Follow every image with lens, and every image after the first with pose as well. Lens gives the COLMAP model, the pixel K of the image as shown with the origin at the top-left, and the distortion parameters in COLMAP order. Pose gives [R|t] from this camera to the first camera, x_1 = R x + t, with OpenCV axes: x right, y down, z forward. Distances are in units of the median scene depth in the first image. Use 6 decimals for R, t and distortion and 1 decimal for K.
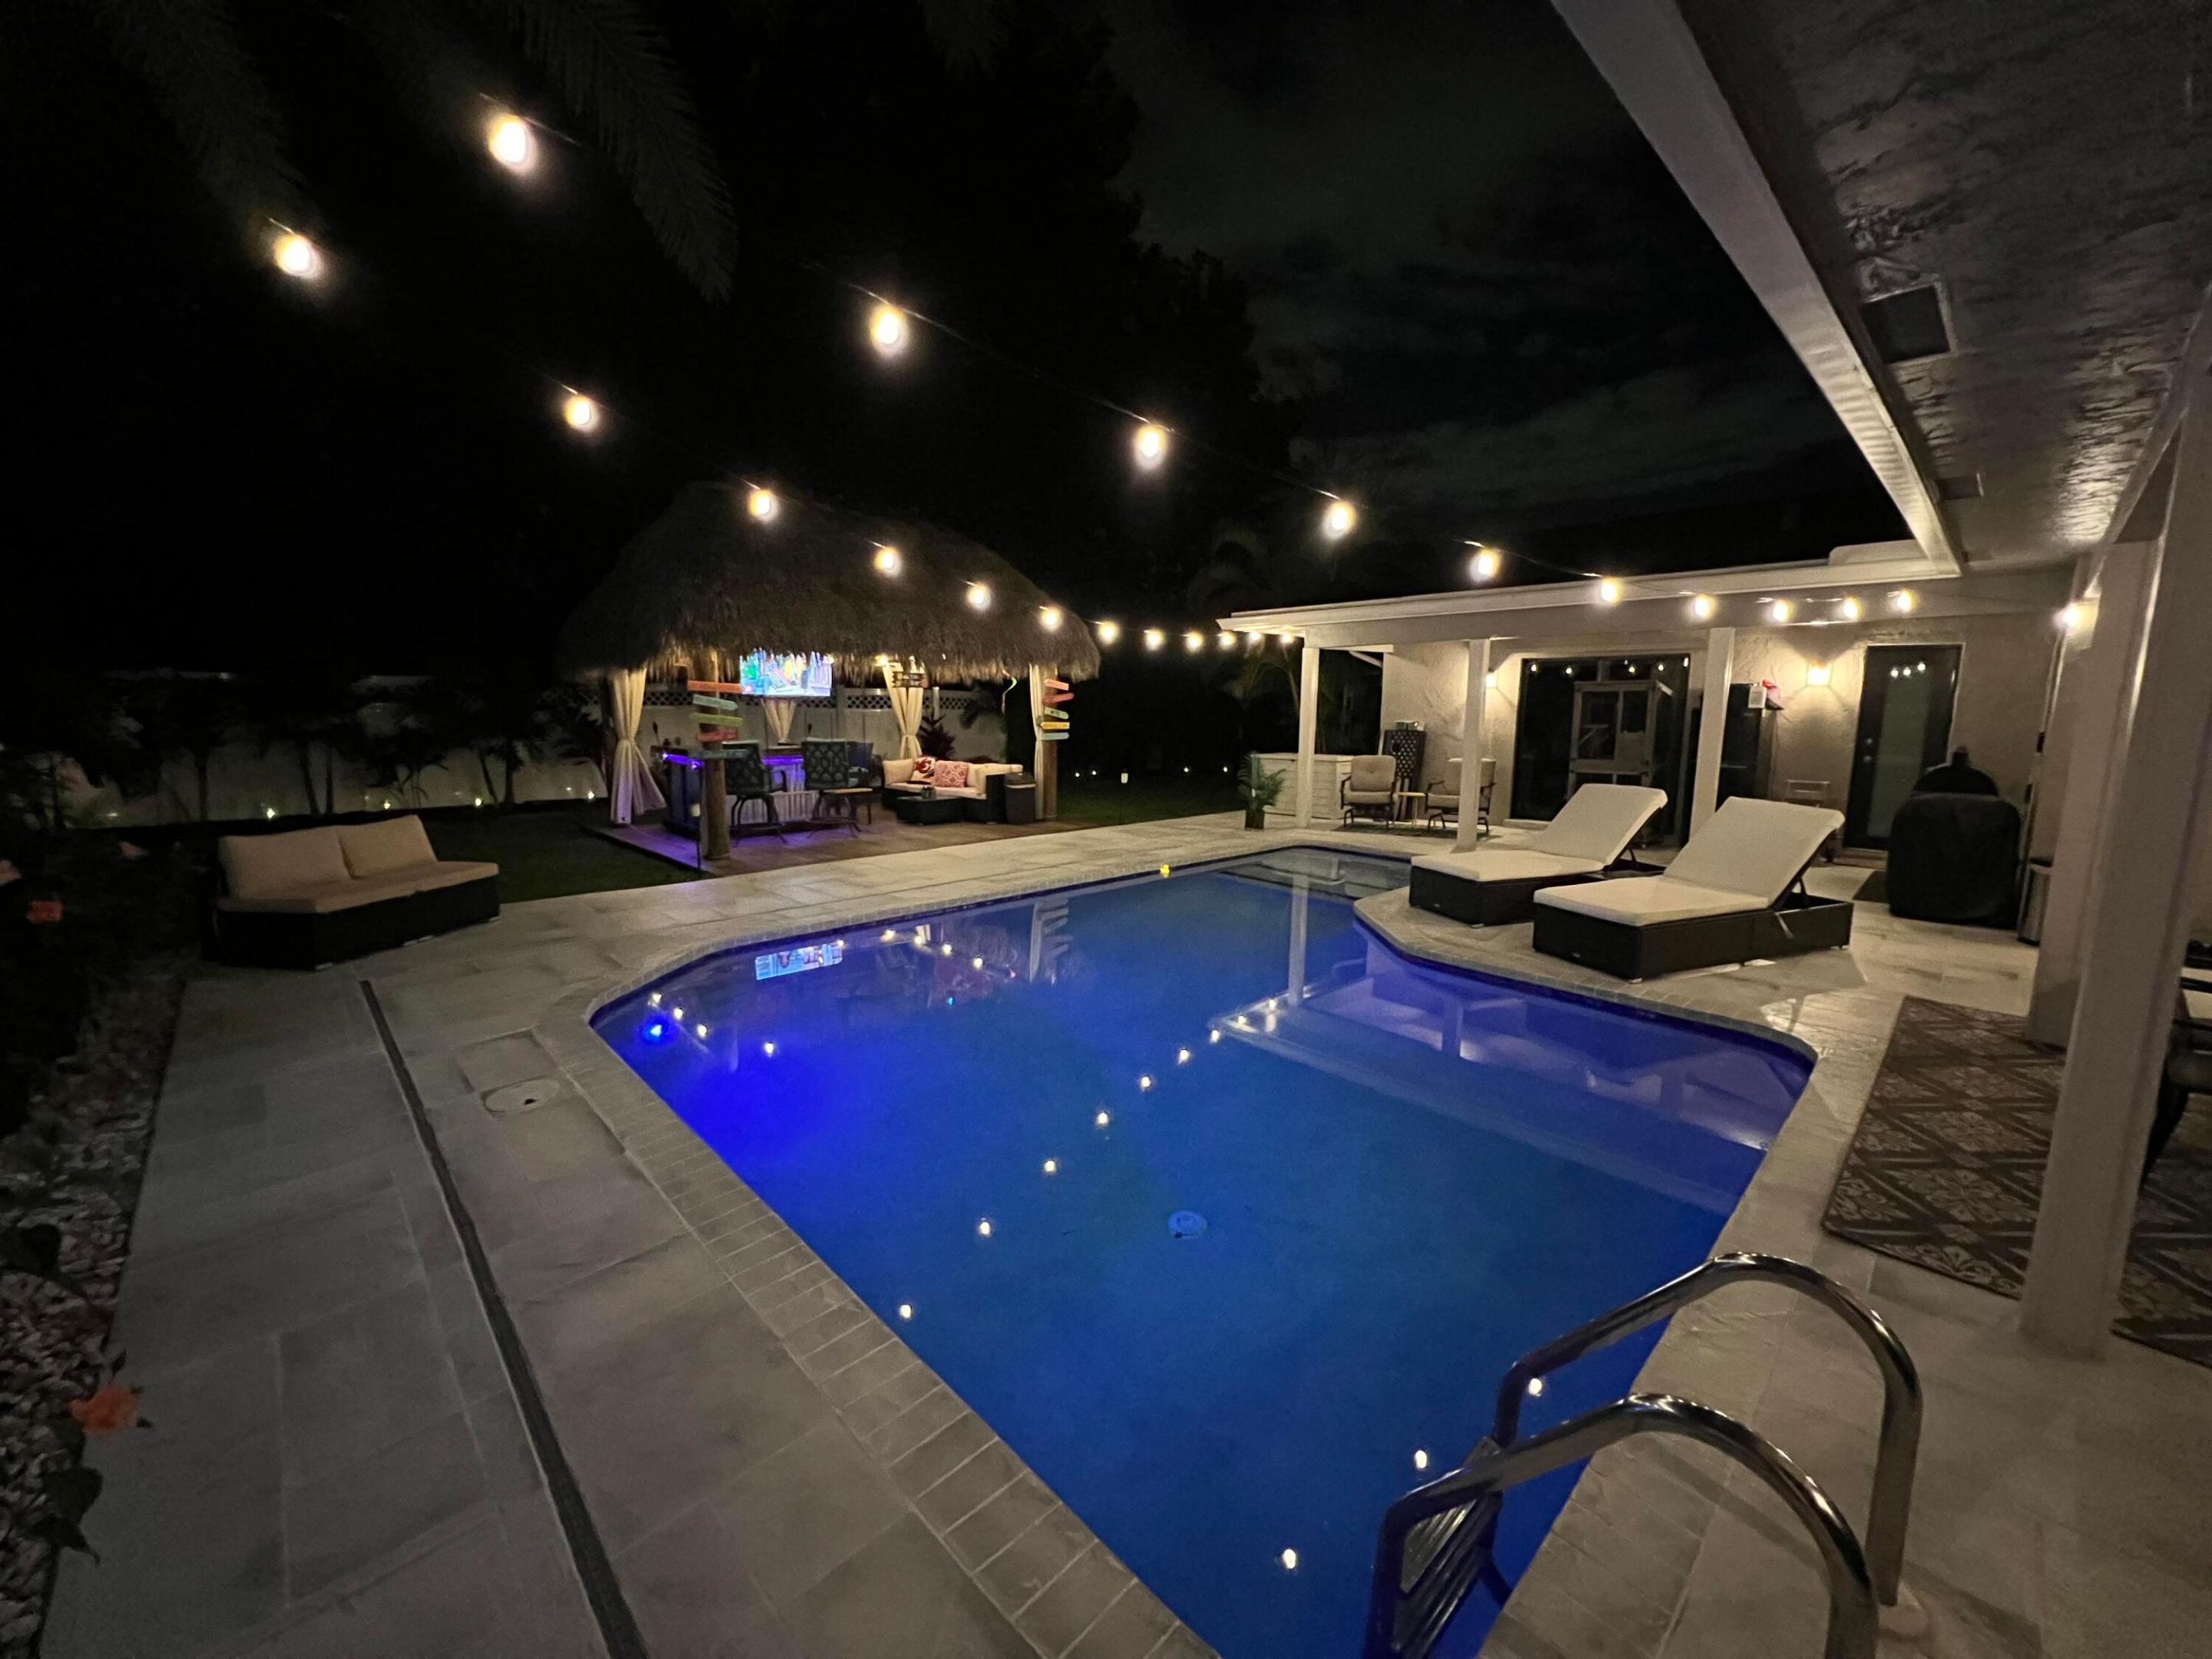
lens RADIAL K [[886.2, 0, 1106.0], [0, 886.2, 829.5], [0, 0, 1]] dist [-0.000333, 0.000134]
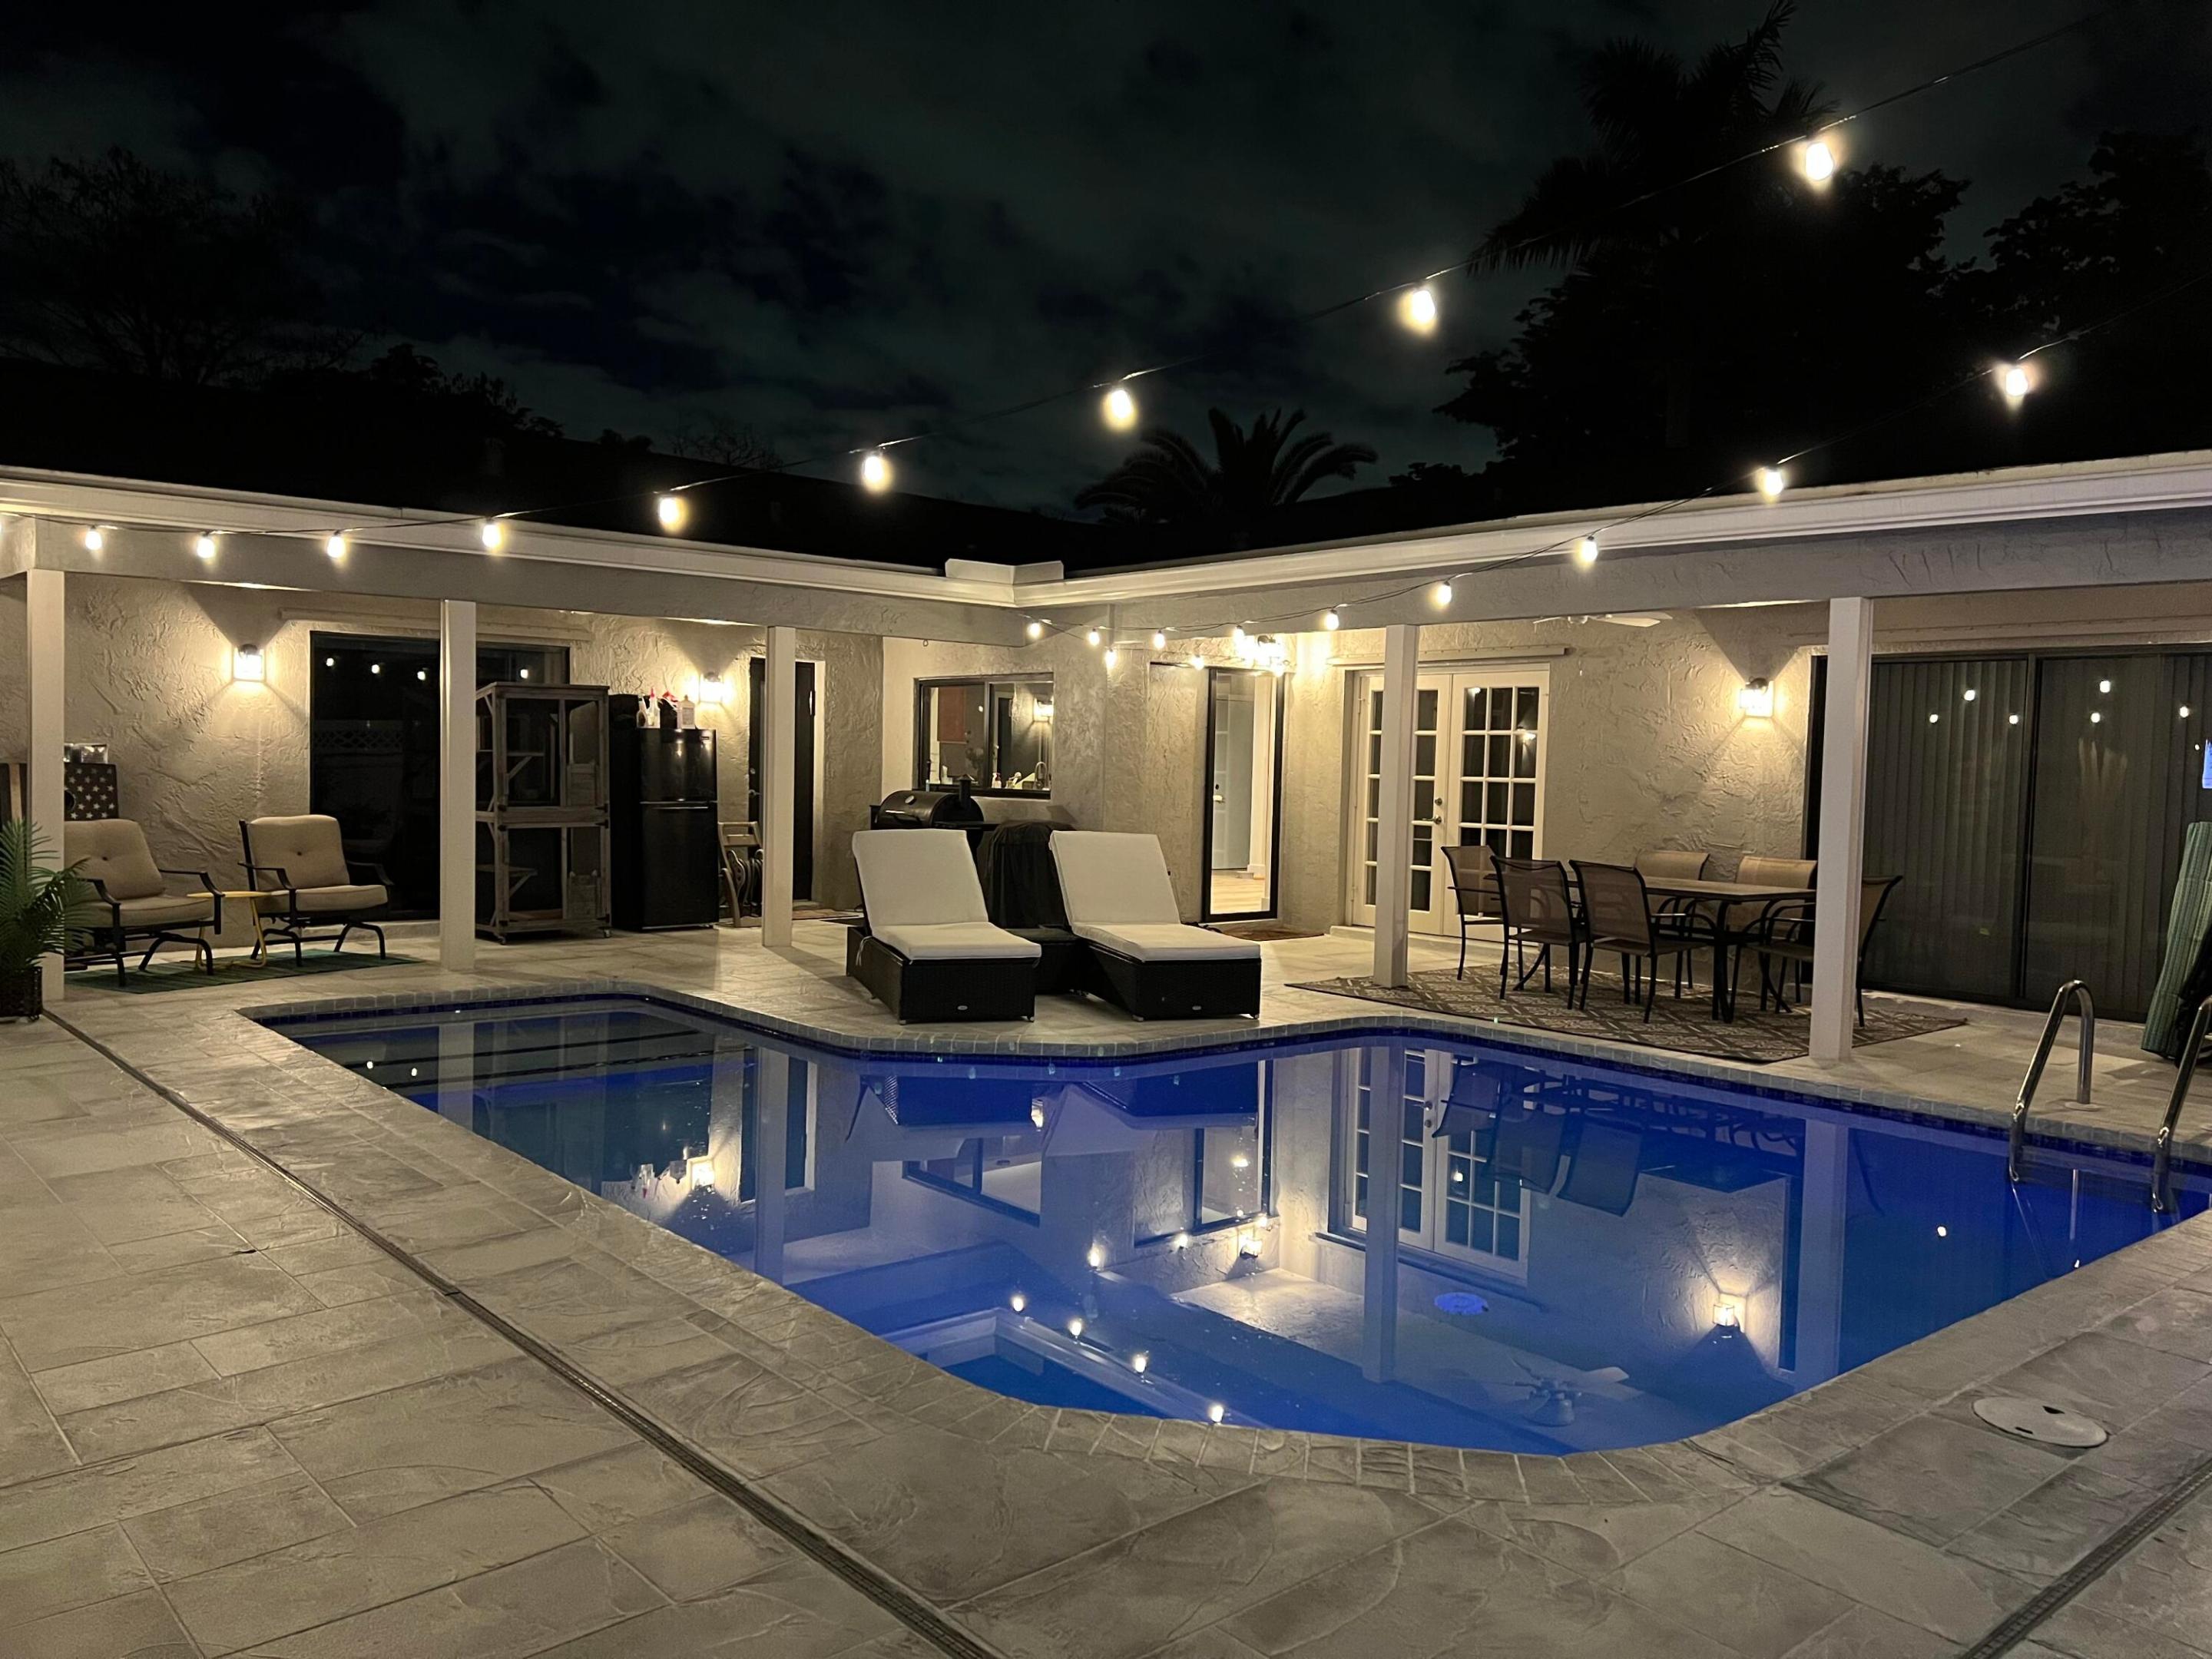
lens RADIAL K [[1675.5, 0, 1106.0], [0, 1675.5, 829.5], [0, 0, 1]] dist [0.000571, 0.000025]
pose [[0.041477, -0.053129, 0.997726, -0.525063], [0.115763, 0.992115, 0.048018, -0.062198], [-0.992410, 0.113508, 0.047301, 0.458476]]
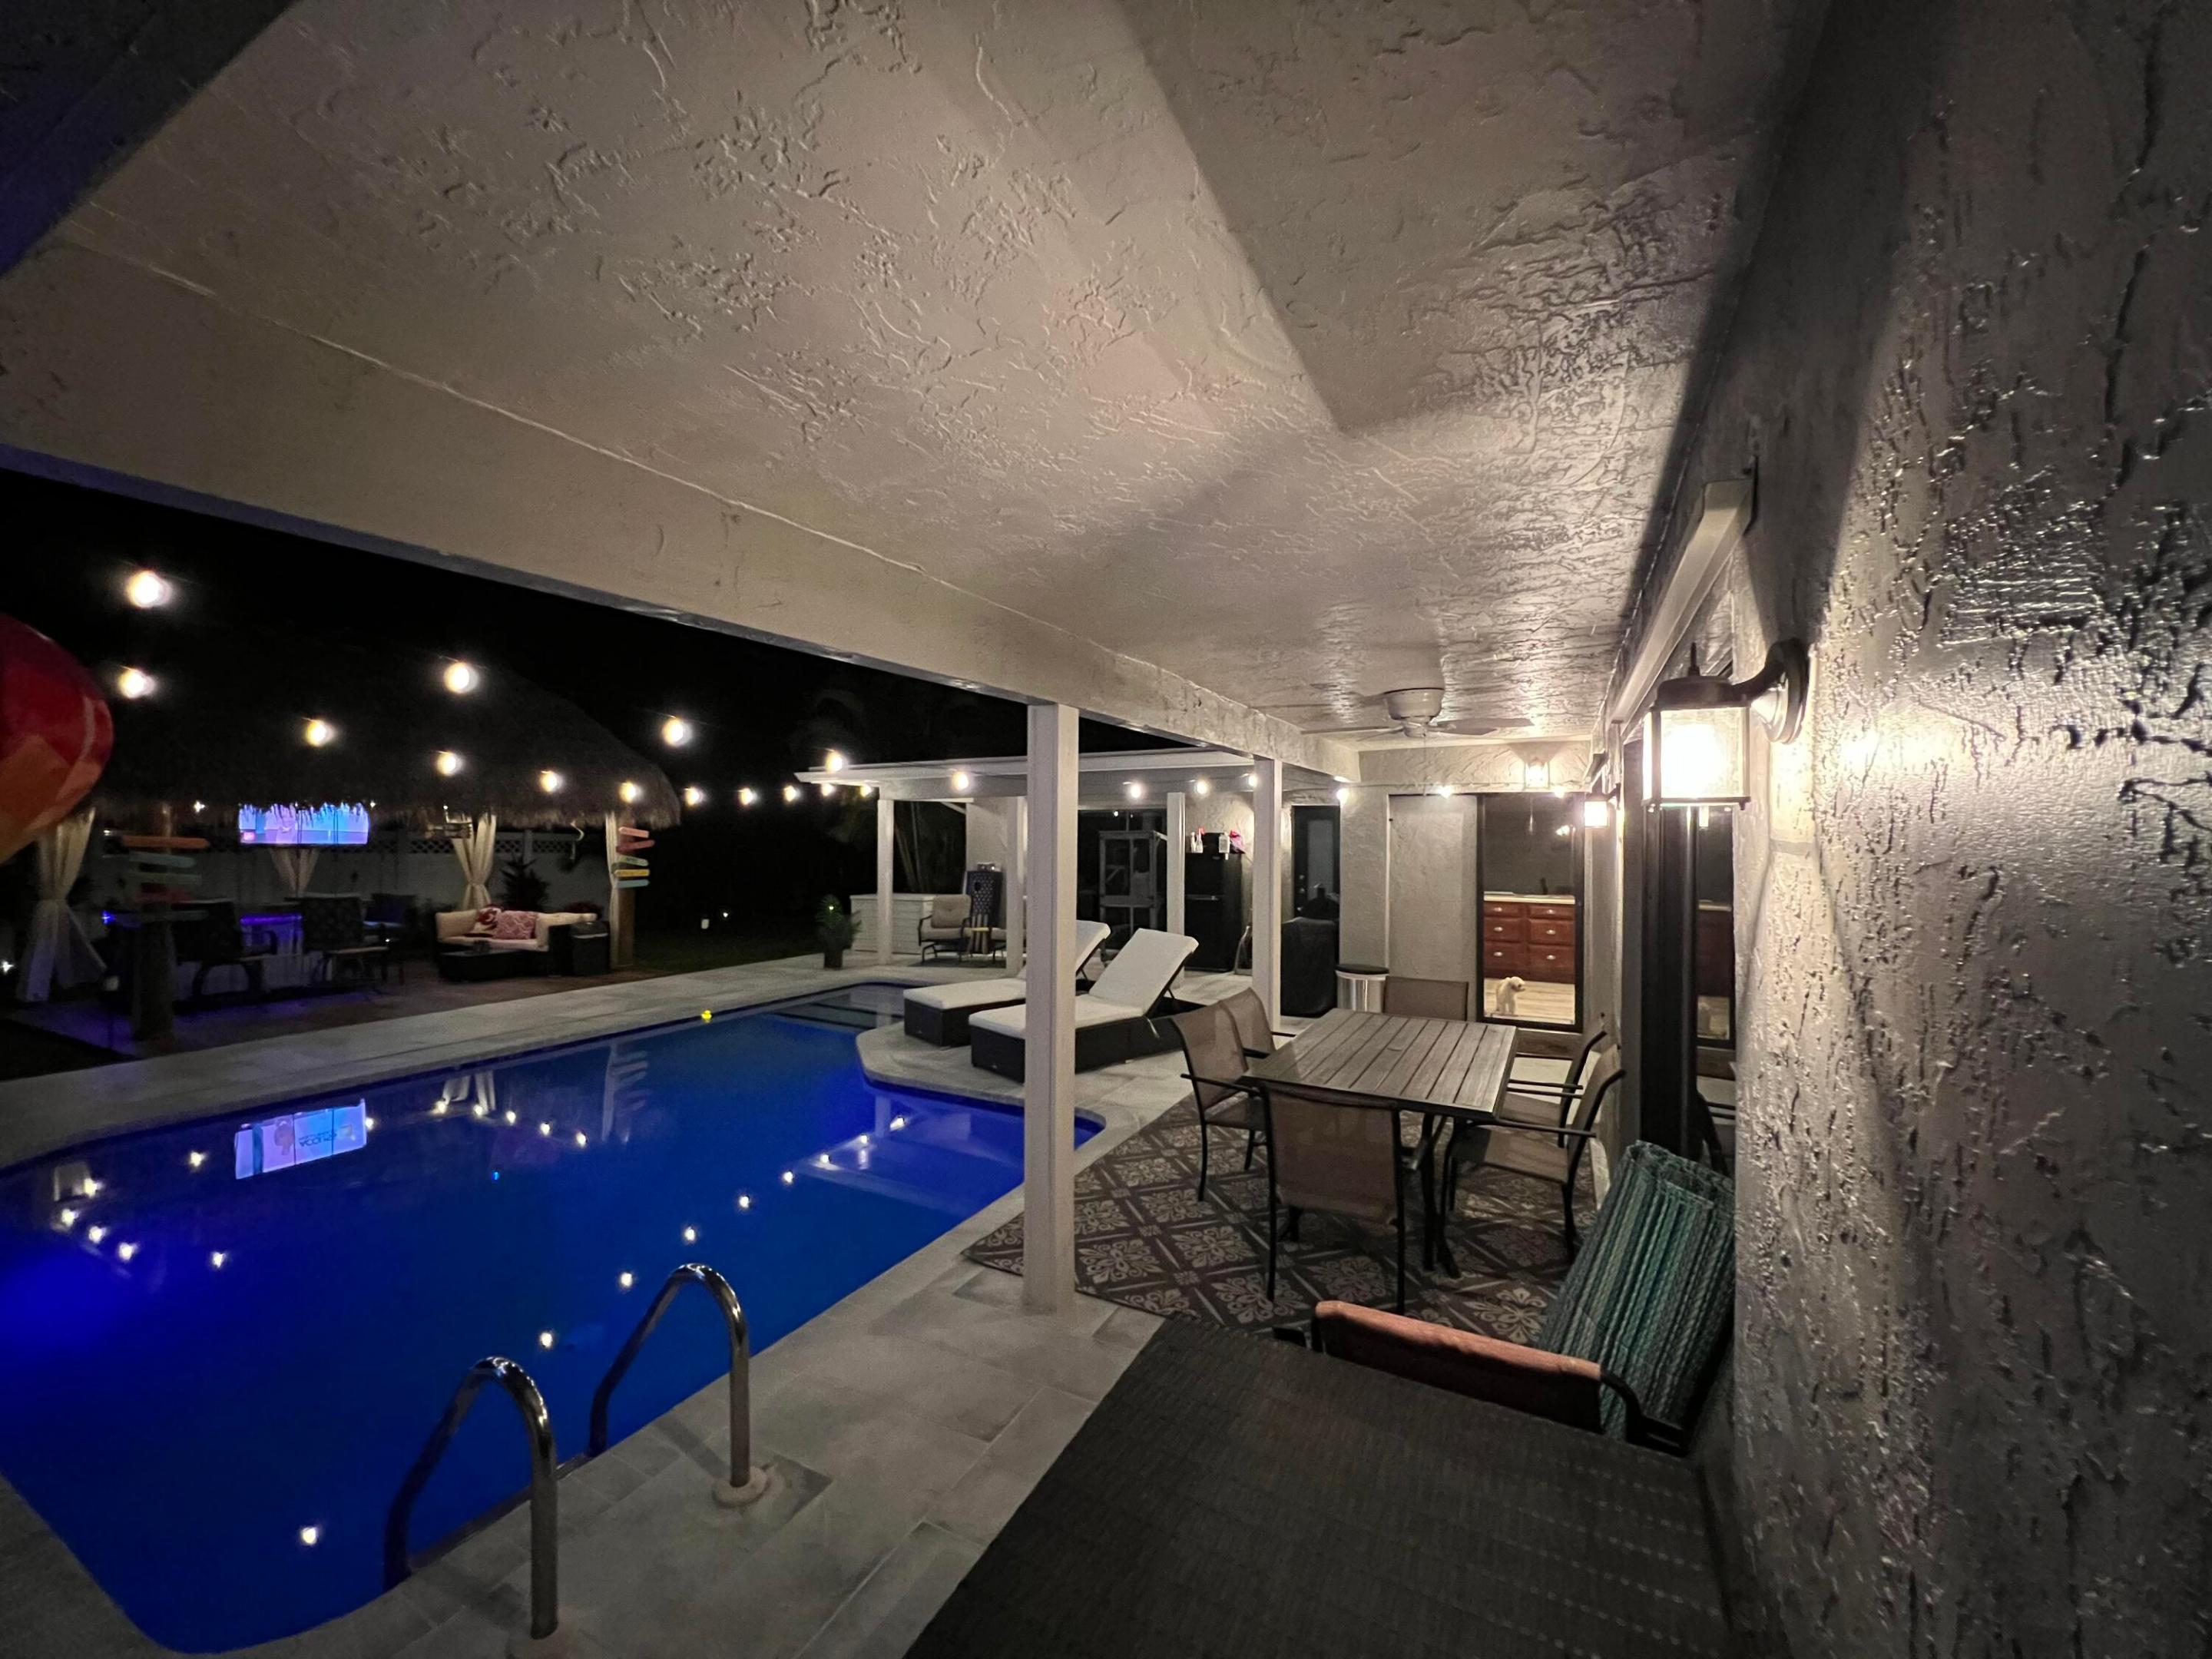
lens RADIAL K [[886.2, 0, 1106.0], [0, 886.2, 829.5], [0, 0, 1]] dist [-0.000333, 0.000134]
pose [[0.947228, -0.001871, 0.320554, 0.130177], [0.048775, 0.989181, -0.138355, -0.002241], [-0.316827, 0.146688, 0.937072, -0.108373]]
